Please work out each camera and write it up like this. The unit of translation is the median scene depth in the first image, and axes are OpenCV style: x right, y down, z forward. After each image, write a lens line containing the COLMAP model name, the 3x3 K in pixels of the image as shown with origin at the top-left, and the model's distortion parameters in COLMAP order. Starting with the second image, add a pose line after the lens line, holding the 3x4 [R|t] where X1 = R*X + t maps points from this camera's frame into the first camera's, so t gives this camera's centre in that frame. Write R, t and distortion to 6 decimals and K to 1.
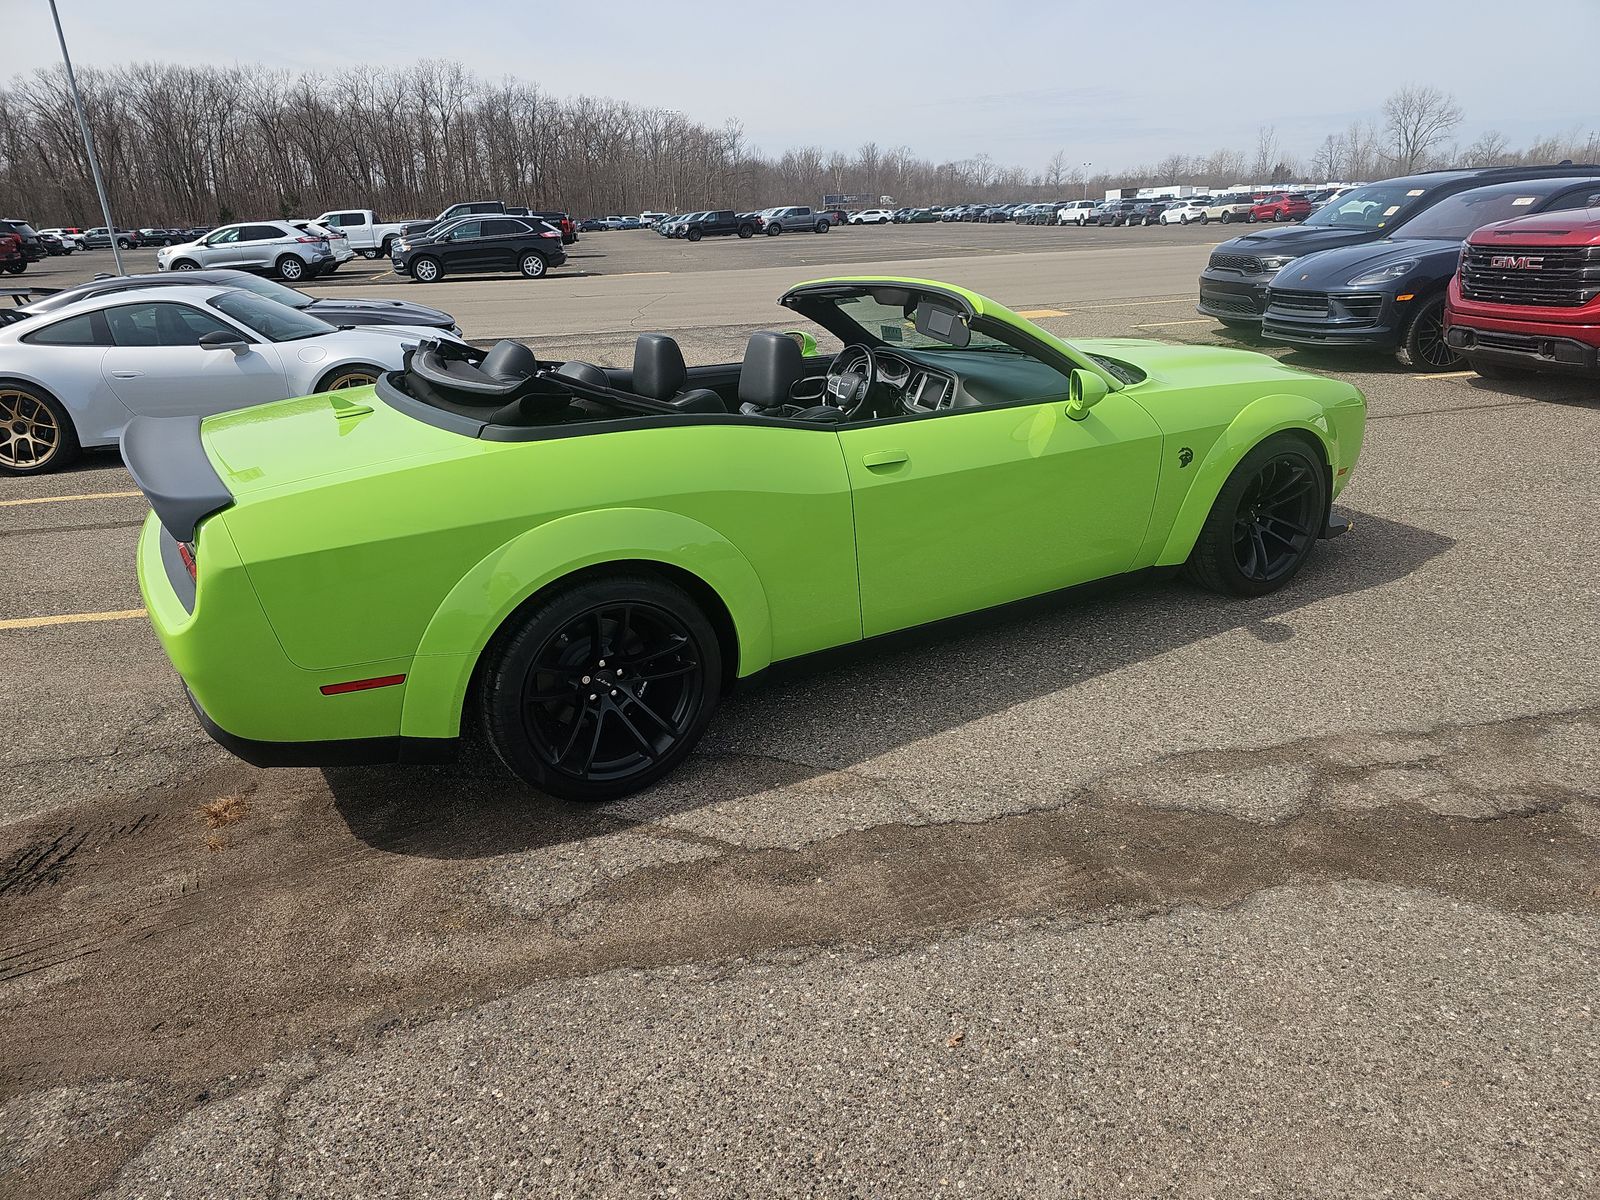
lens RADIAL K [[1034.9, 0, 800.0], [0, 1034.9, 600.0], [0, 0, 1]] dist [0.046906, -0.038093]
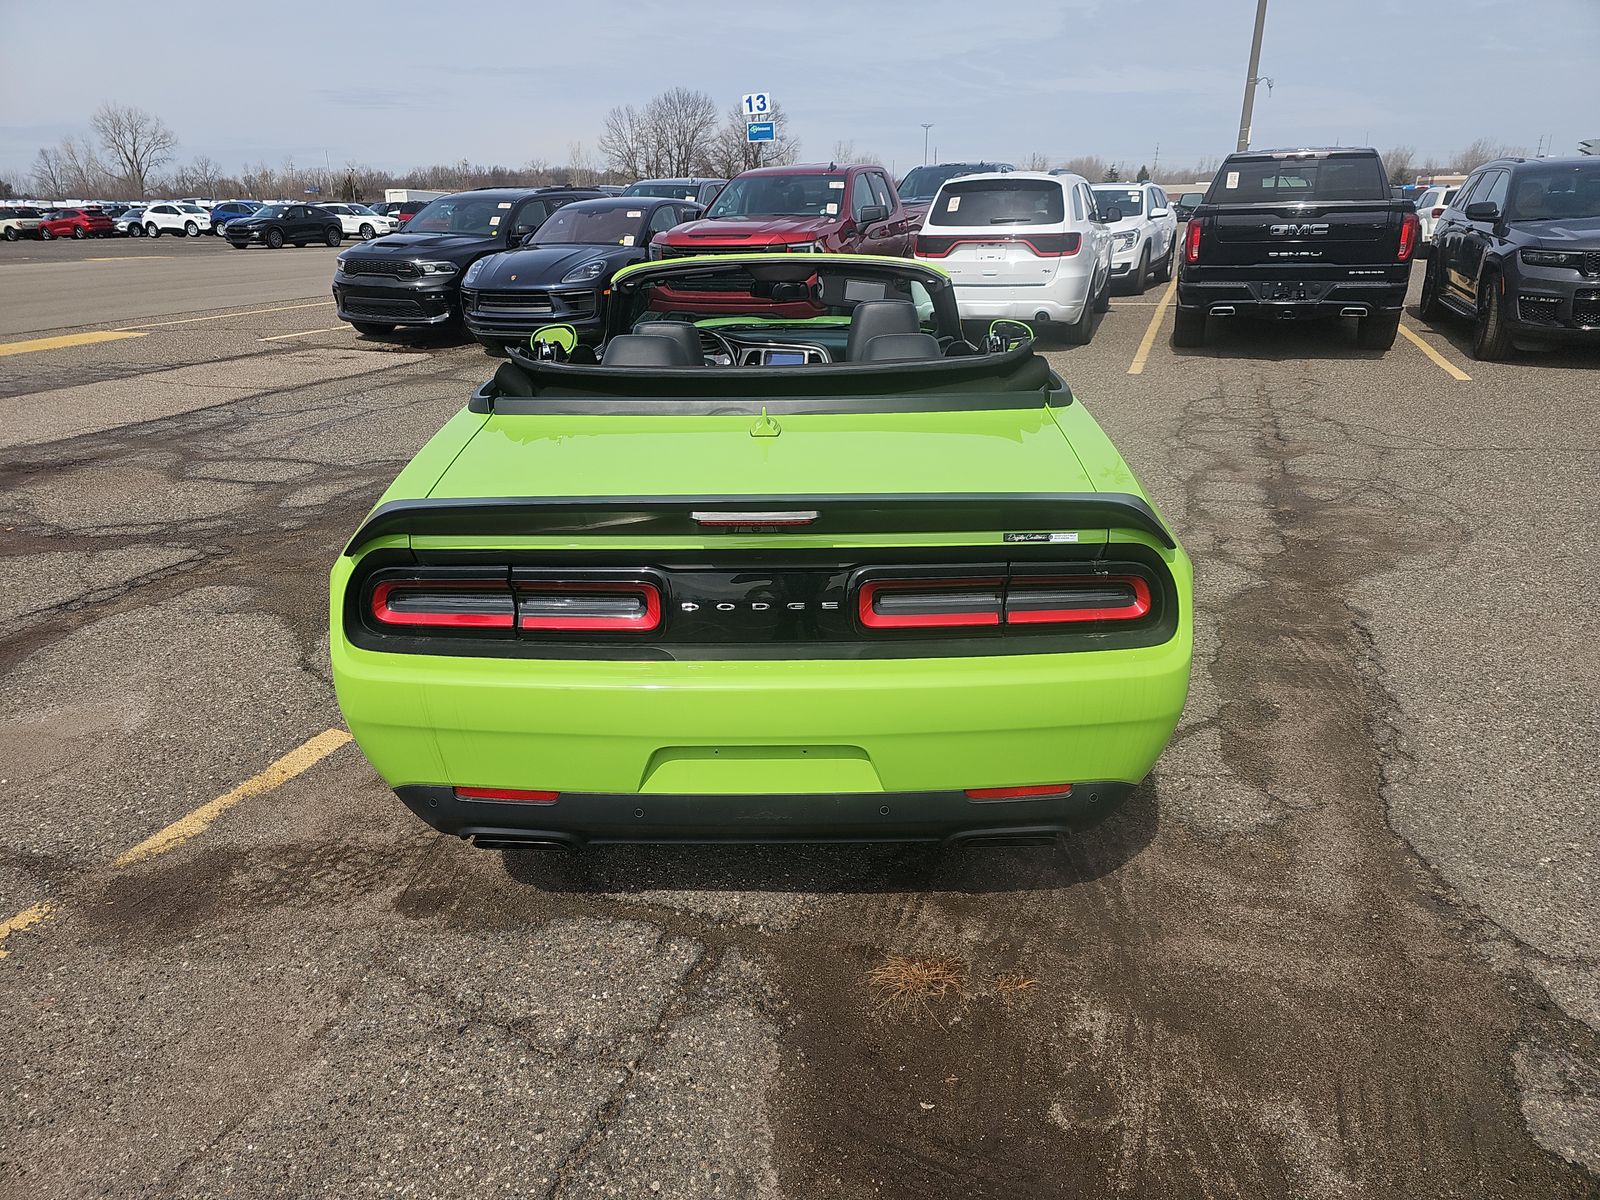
lens RADIAL K [[1034.9, 0, 800.0], [0, 1034.9, 600.0], [0, 0, 1]] dist [0.046906, -0.038093]
pose [[0.524322, -0.273008, 0.806569, -0.277552], [0.287398, 0.948366, 0.134176, -0.040555], [-0.801554, 0.161455, 0.575711, 0.155561]]
